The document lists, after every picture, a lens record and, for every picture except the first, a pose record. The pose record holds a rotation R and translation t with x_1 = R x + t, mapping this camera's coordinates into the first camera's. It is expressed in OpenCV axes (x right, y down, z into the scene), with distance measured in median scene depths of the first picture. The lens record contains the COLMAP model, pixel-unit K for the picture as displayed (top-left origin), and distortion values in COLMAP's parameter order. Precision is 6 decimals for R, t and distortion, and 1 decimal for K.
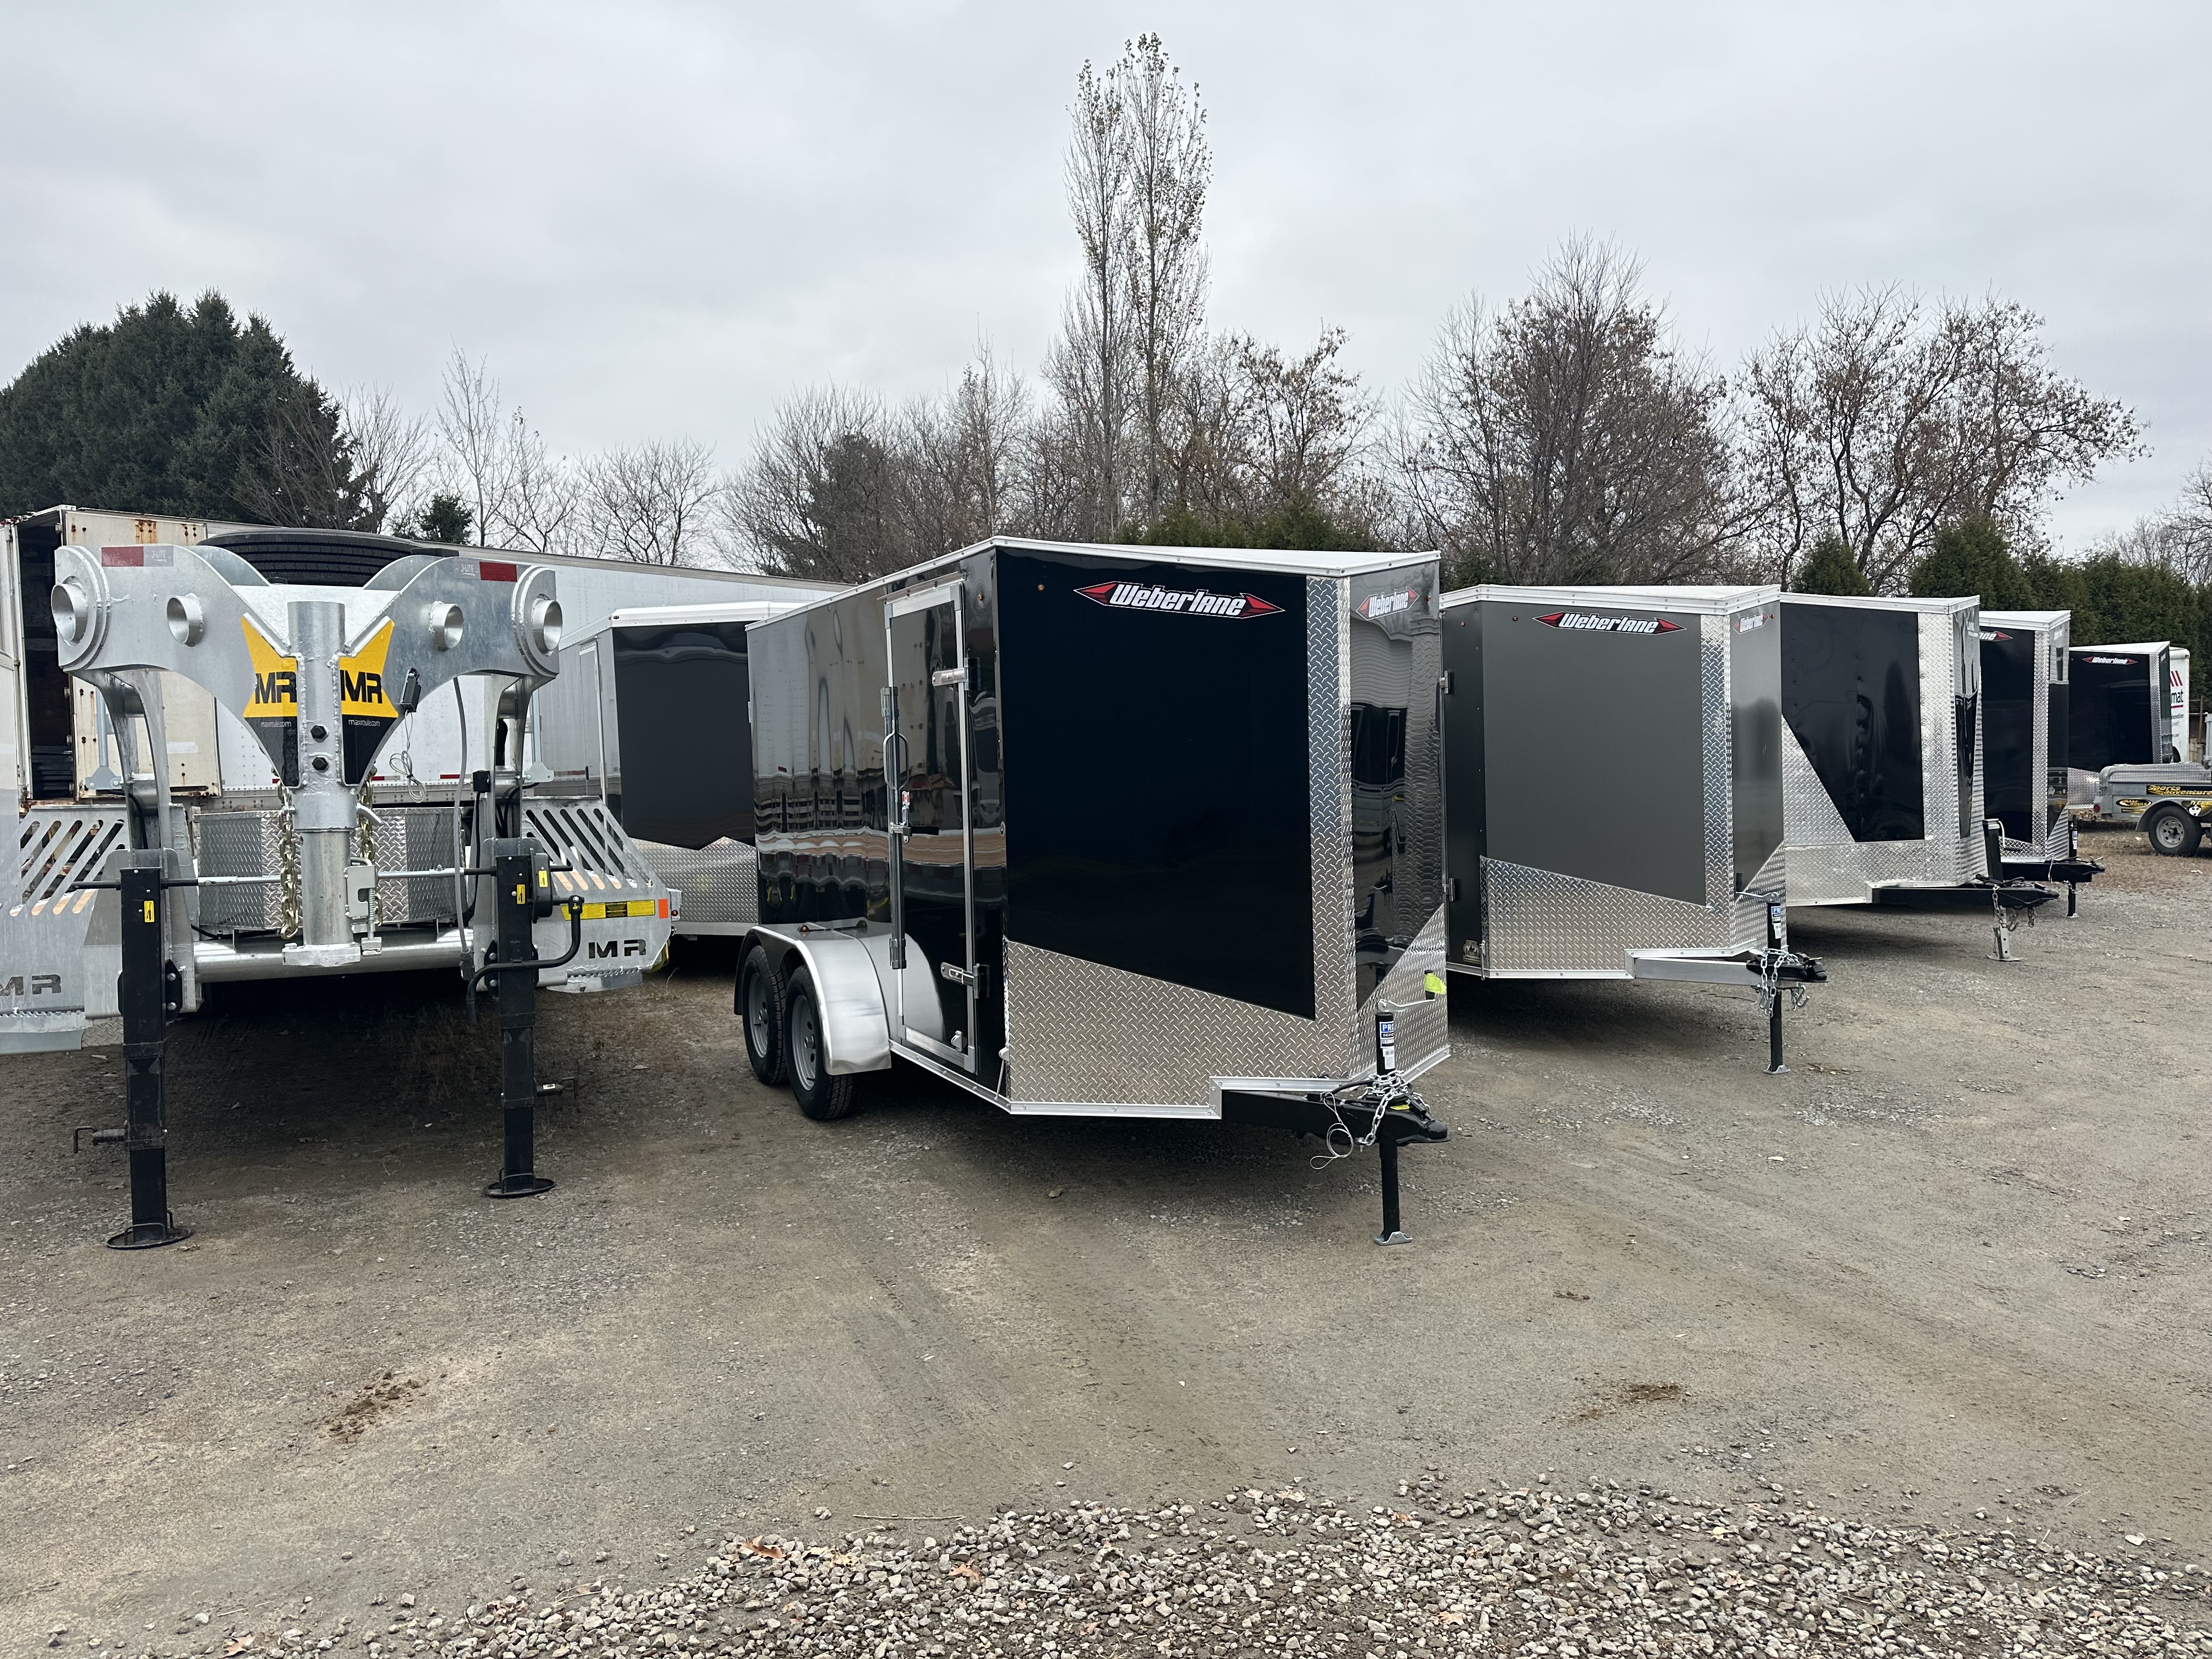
lens RADIAL K [[1537.9, 0, 1106.0], [0, 1537.9, 829.5], [0, 0, 1]] dist [-0.001196, -0.001215]
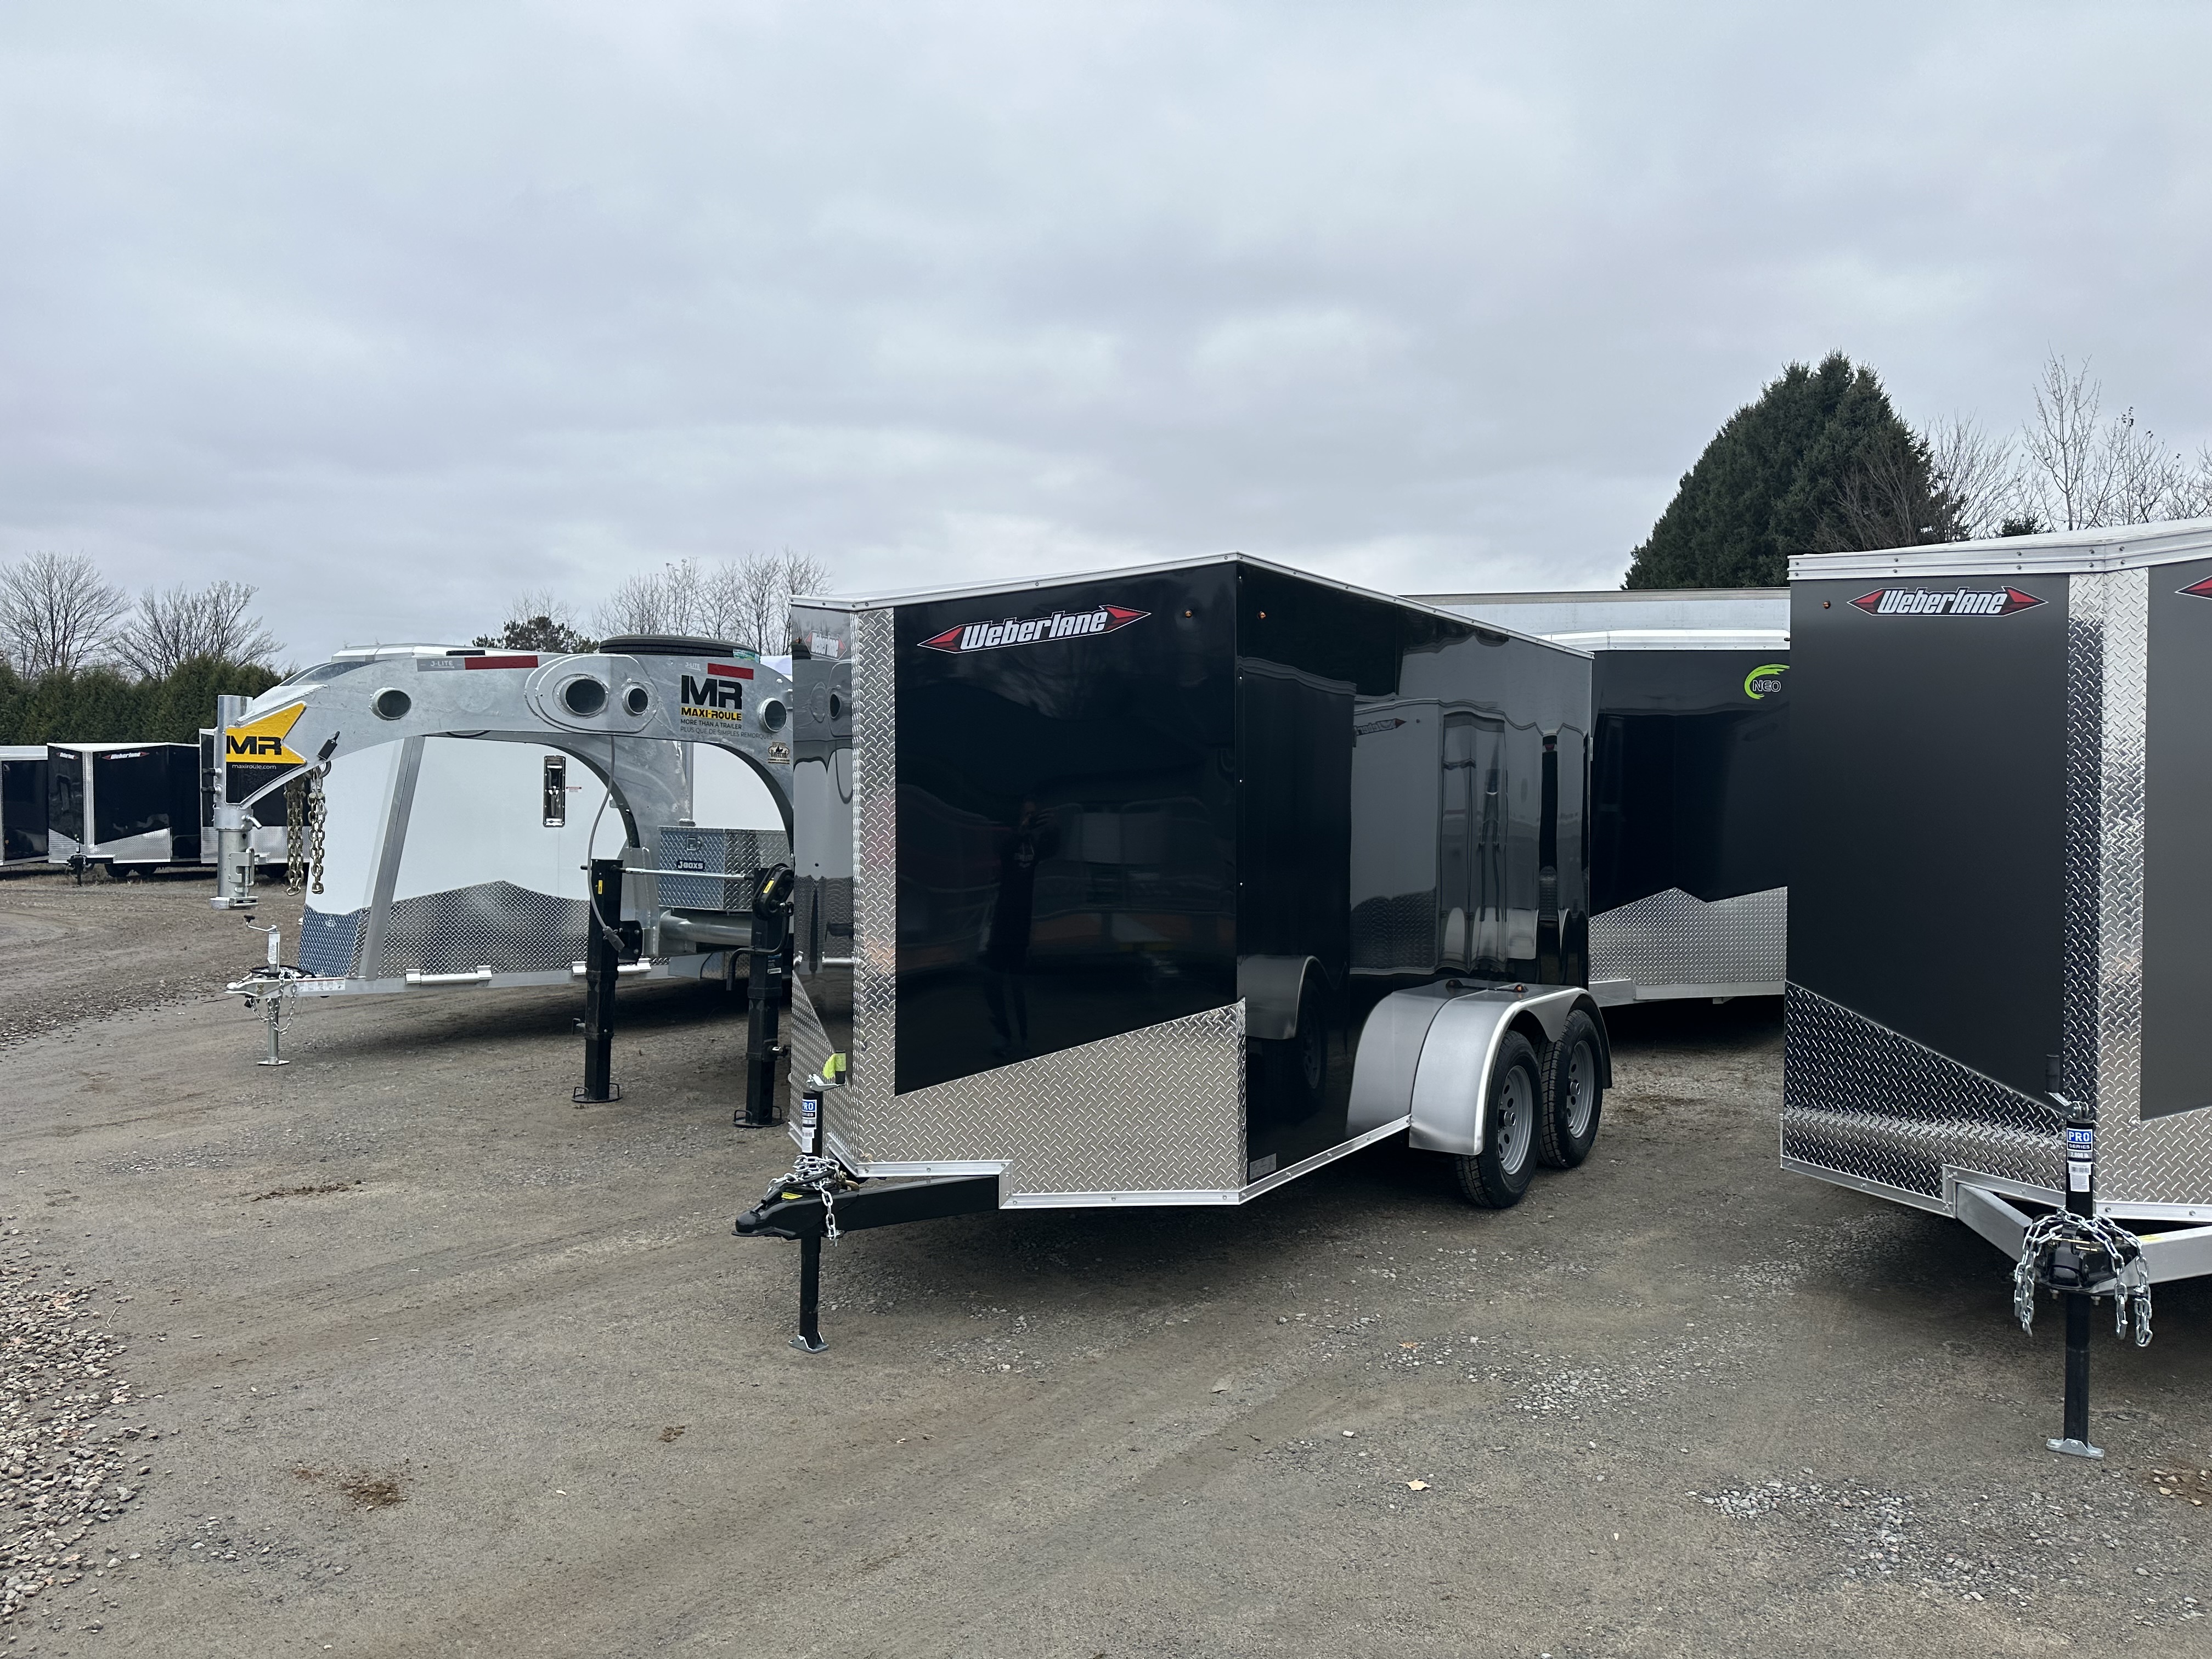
lens RADIAL K [[1557.1, 0, 1106.0], [0, 1557.1, 829.5], [0, 0, 1]] dist [-0.031347, -0.001984]
pose [[0.523521, 0.031024, -0.851448, 0.857085], [-0.053424, 0.998566, 0.003537, -0.034798], [0.850336, 0.043636, 0.524428, 0.555042]]
